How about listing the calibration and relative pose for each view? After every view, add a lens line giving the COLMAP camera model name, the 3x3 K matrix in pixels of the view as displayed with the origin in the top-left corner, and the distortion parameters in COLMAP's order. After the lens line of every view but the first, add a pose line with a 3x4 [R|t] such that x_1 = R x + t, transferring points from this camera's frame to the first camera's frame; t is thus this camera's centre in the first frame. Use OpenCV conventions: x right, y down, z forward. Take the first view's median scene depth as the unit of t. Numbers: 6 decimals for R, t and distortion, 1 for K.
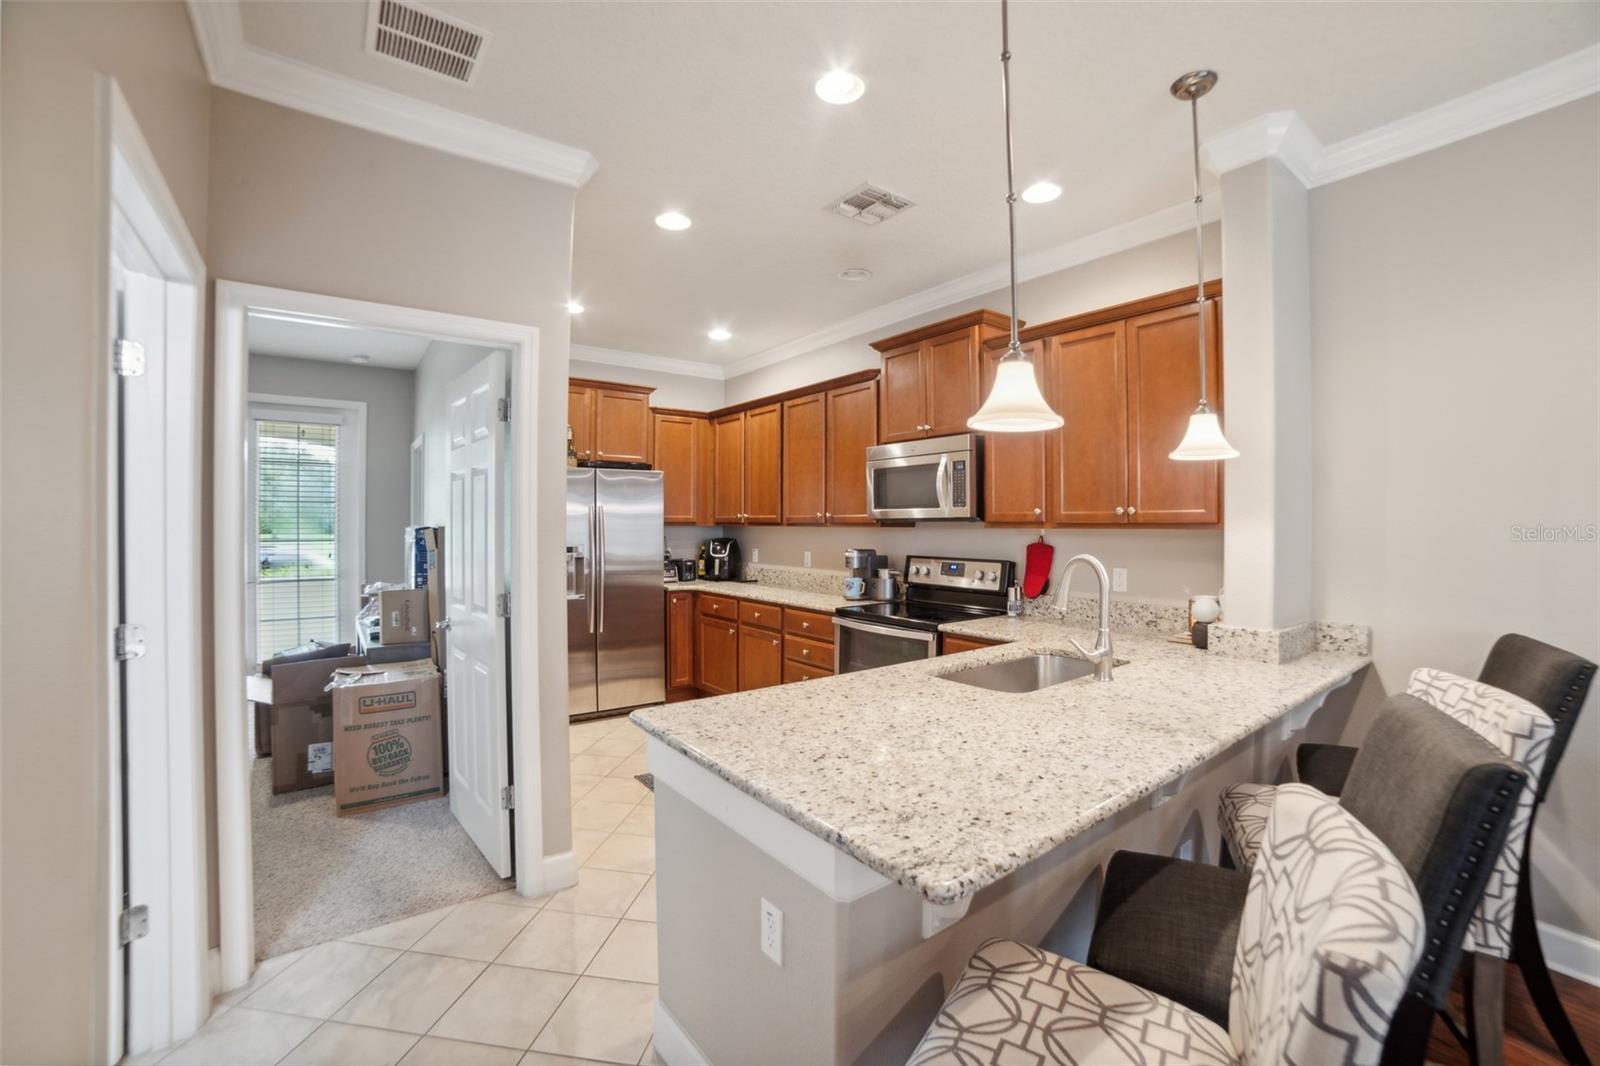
lens RADIAL K [[660.0, 0, 806.3], [0, 660.0, 525.1], [0, 0, 1]] dist [-0.049967, 0.002381]
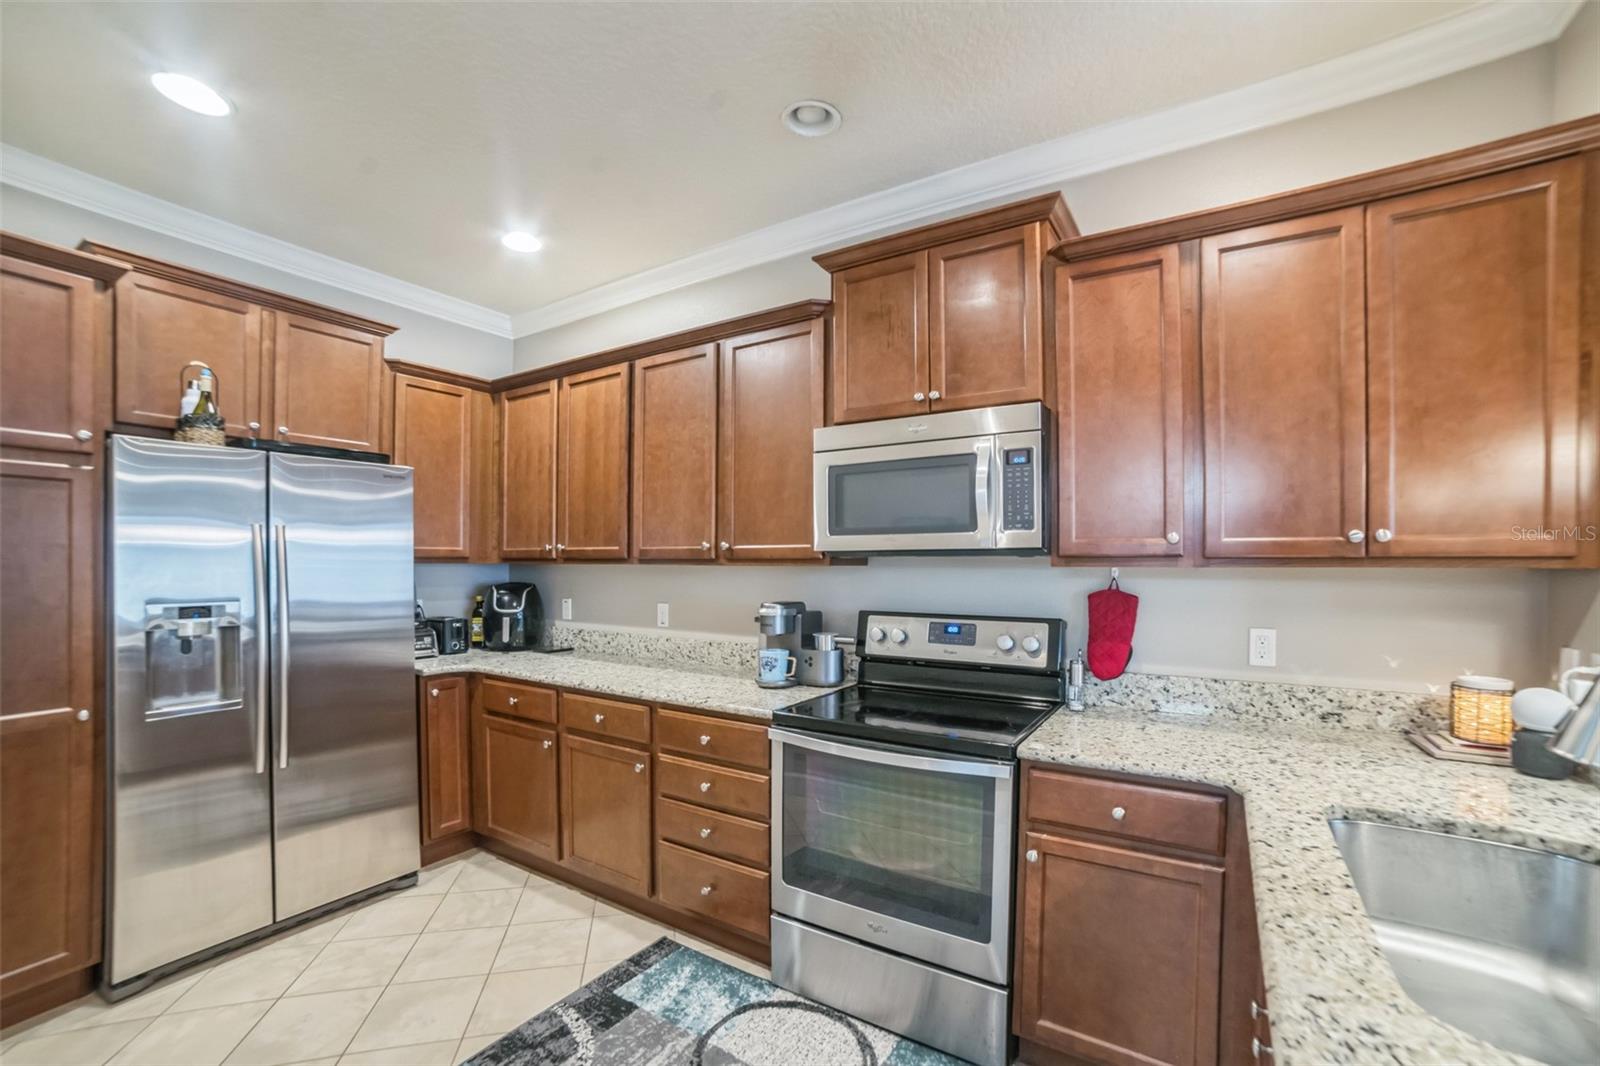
lens RADIAL K [[660.0, 0, 803.8], [0, 660.0, 562.2], [0, 0, 1]] dist [-0.049967, 0.002381]
pose [[0.938716, -0.003341, 0.344675, -0.097955], [0.002583, 0.999993, 0.002658, -0.001159], [-0.344681, -0.001605, 0.938718, 0.377537]]
